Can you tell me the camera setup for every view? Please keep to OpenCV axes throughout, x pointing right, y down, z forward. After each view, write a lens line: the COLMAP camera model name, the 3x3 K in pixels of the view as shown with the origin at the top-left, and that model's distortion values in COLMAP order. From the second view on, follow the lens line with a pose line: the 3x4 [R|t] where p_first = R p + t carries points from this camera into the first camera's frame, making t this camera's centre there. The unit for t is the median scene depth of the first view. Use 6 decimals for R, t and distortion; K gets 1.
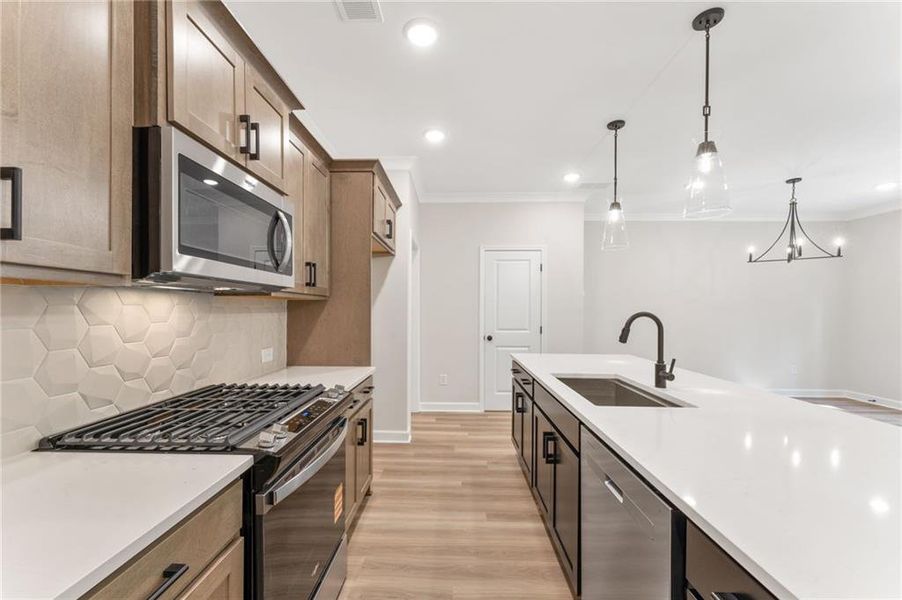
lens RADIAL K [[360.6, 0, 445.6], [0, 360.6, 312.3], [0, 0, 1]] dist [-0.000417, -0.000163]
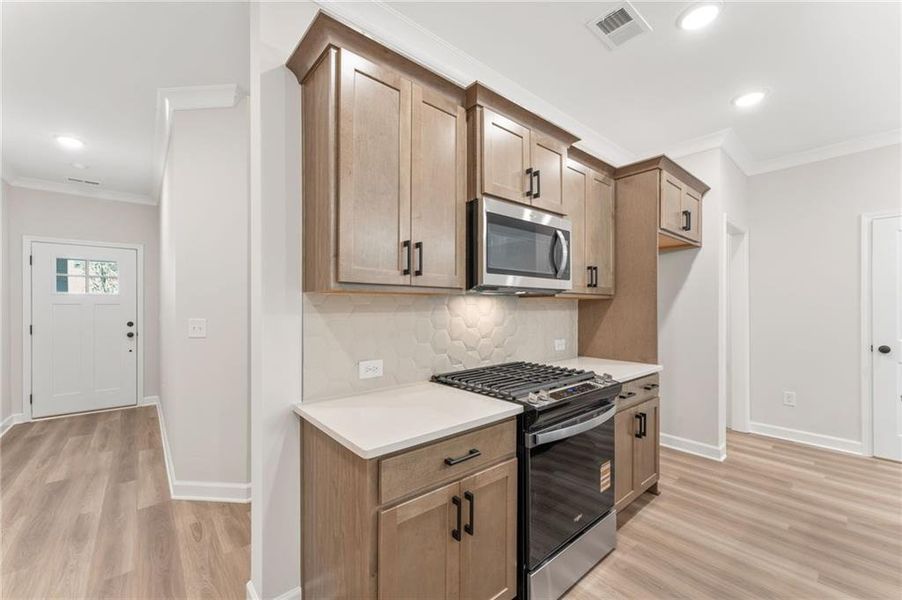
lens RADIAL K [[362.5, 0, 452.3], [0, 362.5, 309.5], [0, 0, 1]] dist [-0.000623, -0.000068]
pose [[0.677311, 0.000589, -0.735697, 0.175498], [-0.002269, 0.999997, -0.001289, 0.001520], [0.735694, 0.002542, 0.677310, -0.108884]]
